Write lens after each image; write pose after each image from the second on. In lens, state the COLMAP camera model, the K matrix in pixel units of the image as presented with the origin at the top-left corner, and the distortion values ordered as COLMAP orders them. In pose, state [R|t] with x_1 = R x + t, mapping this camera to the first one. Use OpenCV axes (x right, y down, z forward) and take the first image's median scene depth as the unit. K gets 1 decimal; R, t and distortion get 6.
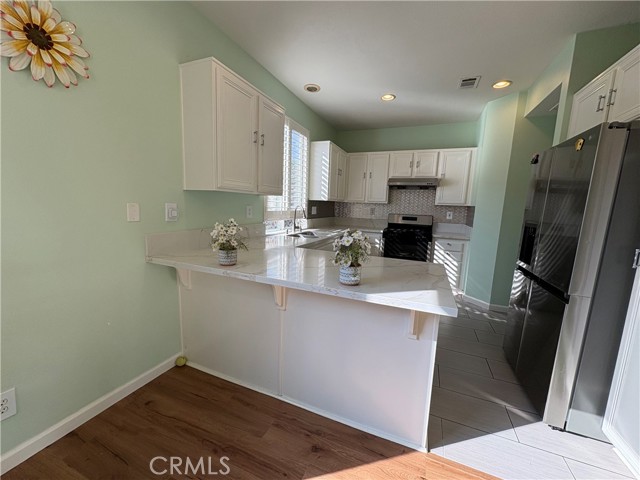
lens RADIAL K [[255.0, 0, 320.0], [0, 255.0, 240.0], [0, 0, 1]] dist [-0.000060, 0.000221]
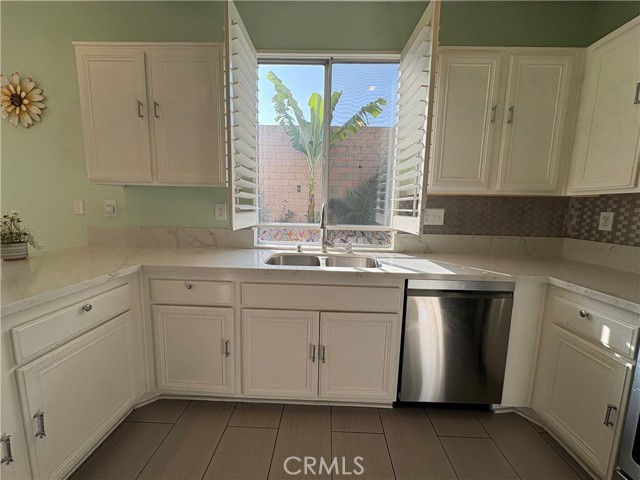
lens RADIAL K [[255.0, 0, 320.0], [0, 255.0, 240.0], [0, 0, 1]] dist [-0.000060, 0.000221]
pose [[0.356230, 0.091963, -0.929862, 0.386138], [-0.138888, 0.989302, 0.044633, -0.073825], [0.924019, 0.113247, 0.365191, 0.720497]]
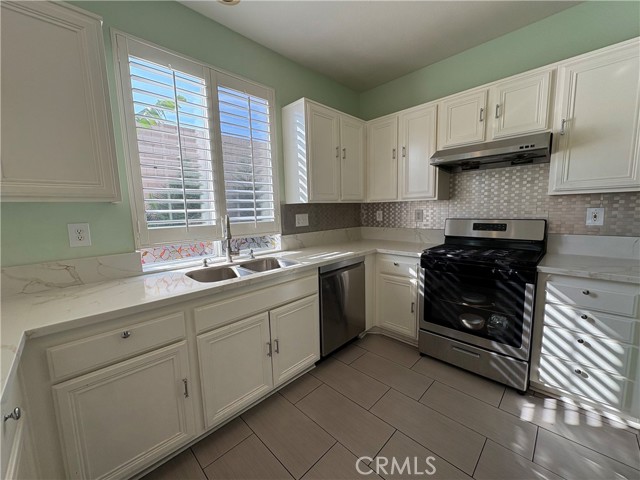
lens RADIAL K [[255.0, 0, 320.0], [0, 255.0, 240.0], [0, 0, 1]] dist [-0.000060, 0.000221]
pose [[0.922971, -0.014737, -0.384588, 0.286993], [0.007259, 0.999755, -0.020890, -0.060571], [0.384802, 0.016489, 0.922852, 0.499863]]
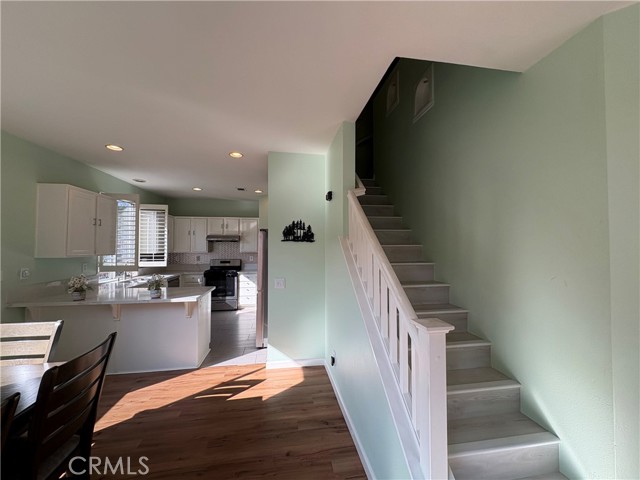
lens RADIAL K [[255.0, 0, 320.0], [0, 255.0, 240.0], [0, 0, 1]] dist [-0.000060, 0.000221]
pose [[0.850160, -0.023570, 0.525997, 0.061751], [0.104755, 0.986598, -0.125104, 0.034751], [-0.515998, 0.161459, 0.841235, -0.615539]]
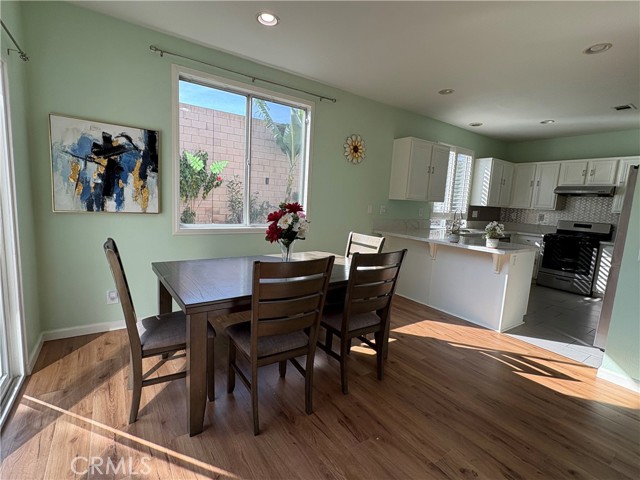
lens RADIAL K [[302.2, 0, 320.0], [0, 302.2, 240.0], [0, 0, 1]] dist [-0.002159, 0.000073]
pose [[0.835613, 0.082769, -0.543048, 0.168253], [-0.101484, 0.994827, -0.004533, 0.096432], [0.539863, 0.058898, 0.839690, -0.652101]]
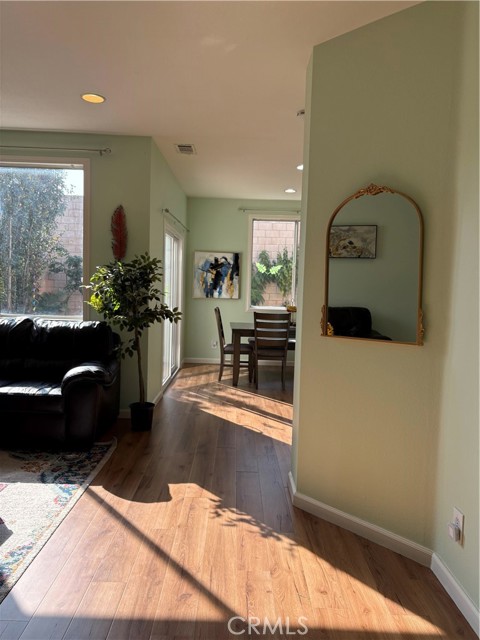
lens RADIAL K [[481.5, 0, 240.0], [0, 481.5, 320.0], [0, 0, 1]] dist [0.007760, 0.000882]
pose [[0.386302, 0.045428, -0.921253, 1.359584], [-0.143705, 0.989554, -0.011462, 0.181805], [0.911109, 0.136816, 0.388795, -1.038283]]
